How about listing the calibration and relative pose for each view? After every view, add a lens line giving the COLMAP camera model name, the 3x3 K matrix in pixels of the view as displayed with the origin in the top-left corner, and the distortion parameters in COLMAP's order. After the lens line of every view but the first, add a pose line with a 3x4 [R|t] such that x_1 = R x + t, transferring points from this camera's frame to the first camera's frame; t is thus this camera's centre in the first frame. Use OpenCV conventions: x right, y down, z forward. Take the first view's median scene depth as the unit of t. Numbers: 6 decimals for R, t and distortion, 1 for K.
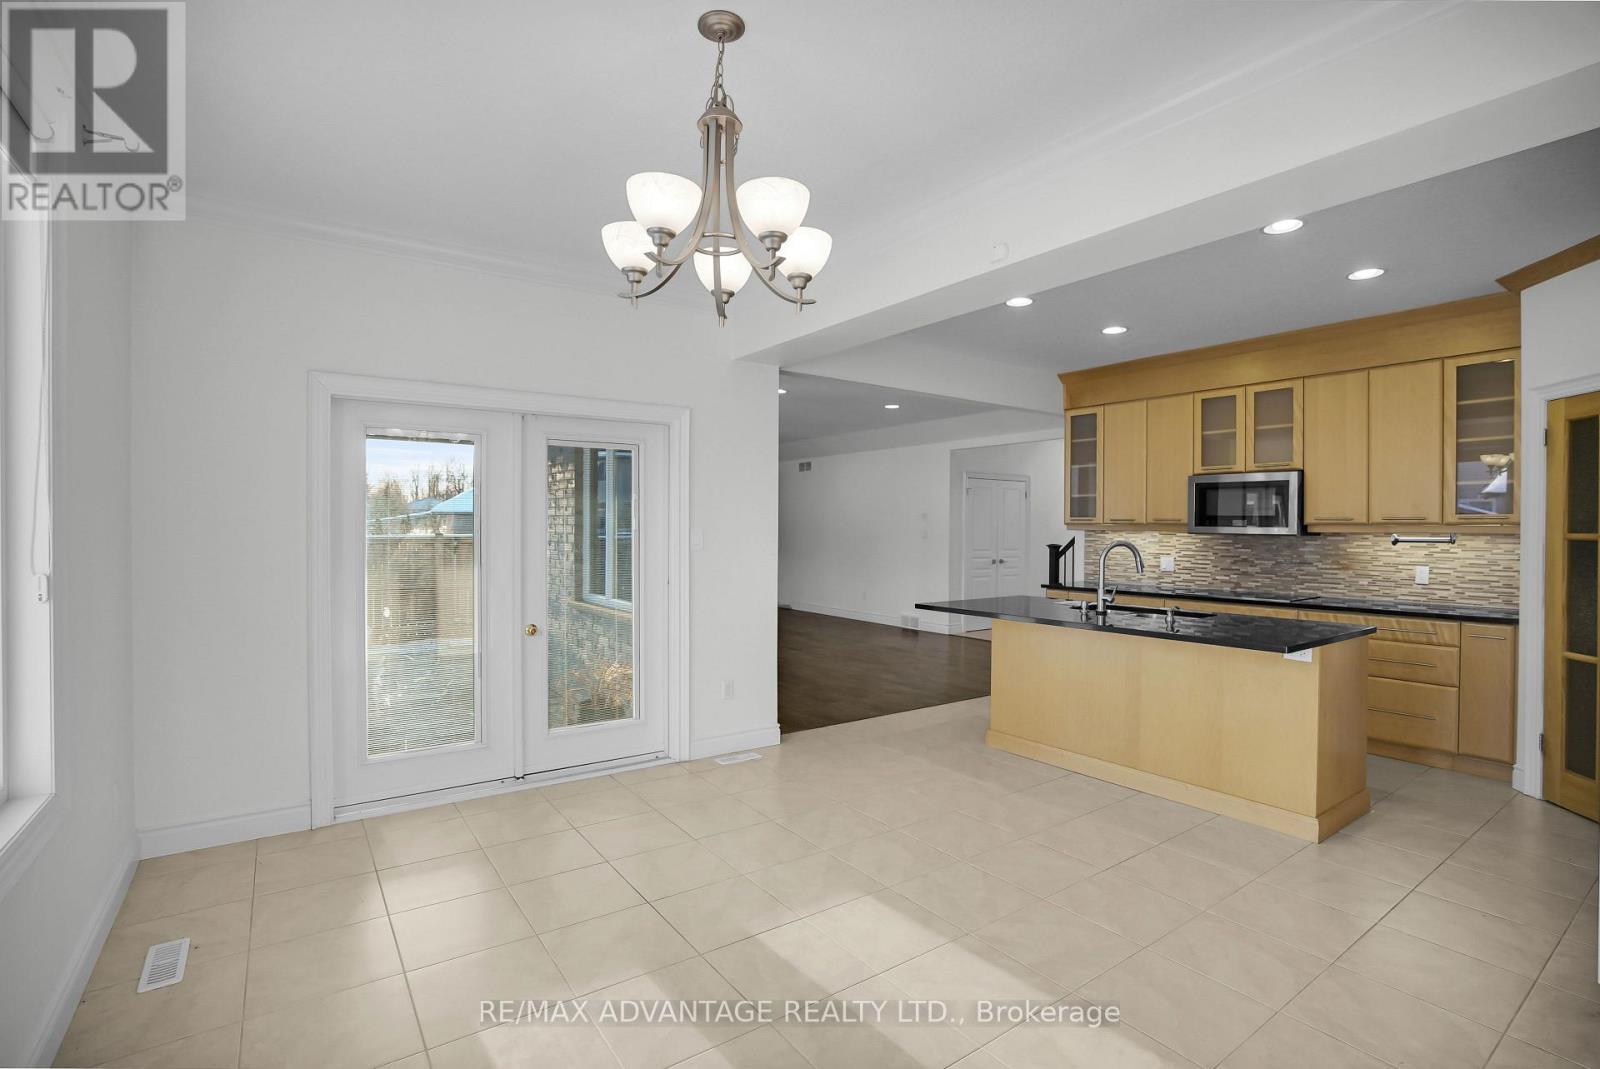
lens RADIAL K [[753.8, 0, 795.1], [0, 753.8, 530.0], [0, 0, 1]] dist [-0.045823, 0.007210]
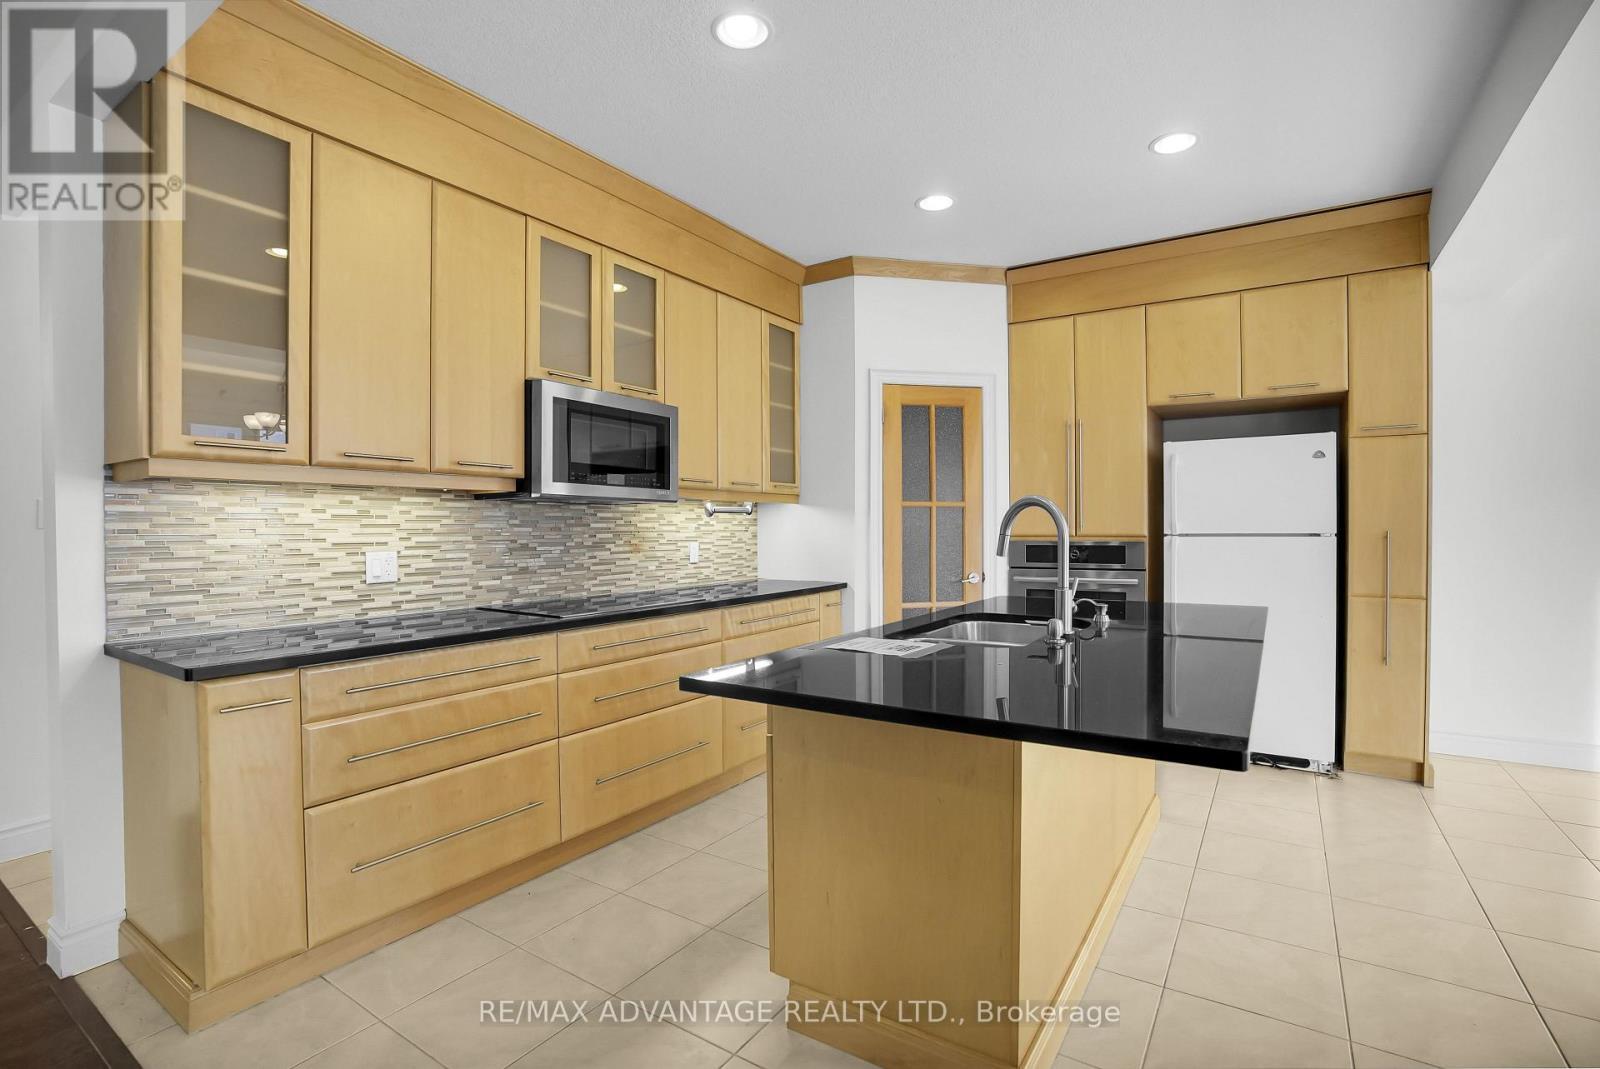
lens RADIAL K [[753.8, 0, 802.7], [0, 753.8, 540.4], [0, 0, 1]] dist [-0.045823, 0.007210]
pose [[-0.367411, -0.018353, 0.929878, -0.002189], [0.007599, 0.999713, 0.022734, 0.026036], [-0.930028, 0.015419, -0.367166, 1.080430]]
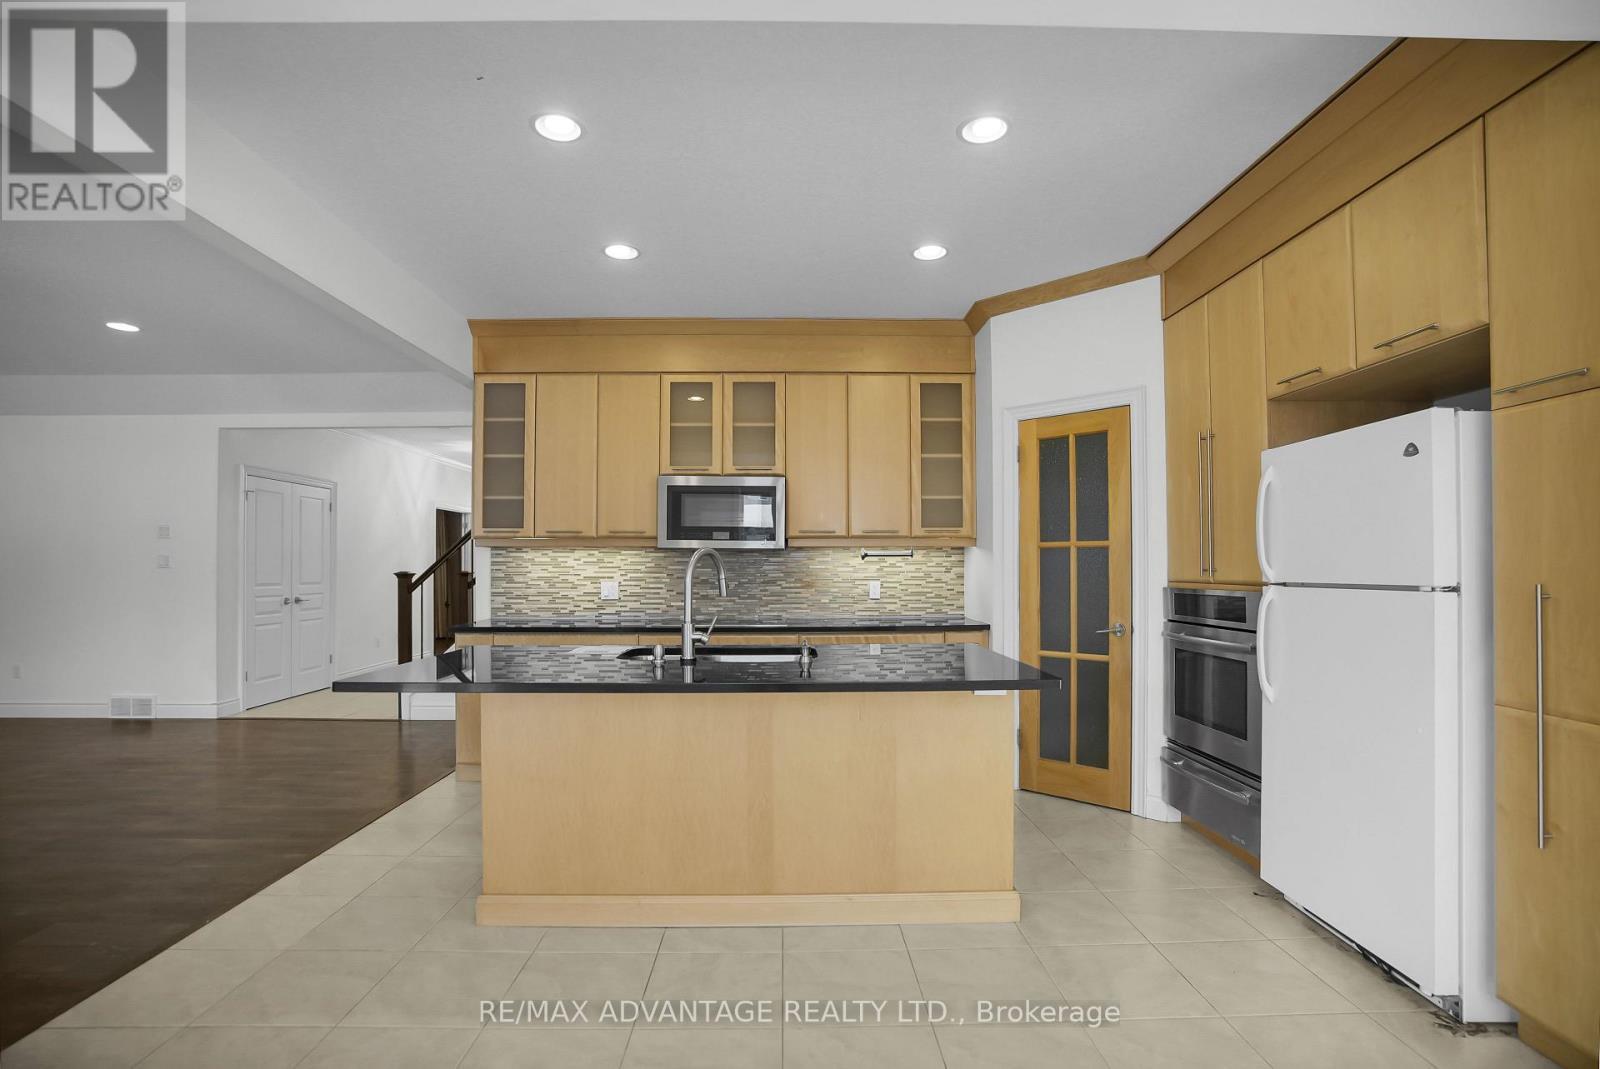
lens RADIAL K [[753.8, 0, 790.5], [0, 753.8, 561.6], [0, 0, 1]] dist [-0.045823, 0.007210]
pose [[0.567972, -0.000369, 0.823048, -0.052565], [0.008304, 0.999952, -0.005282, 0.024927], [-0.823006, 0.009834, 0.567947, 0.456243]]
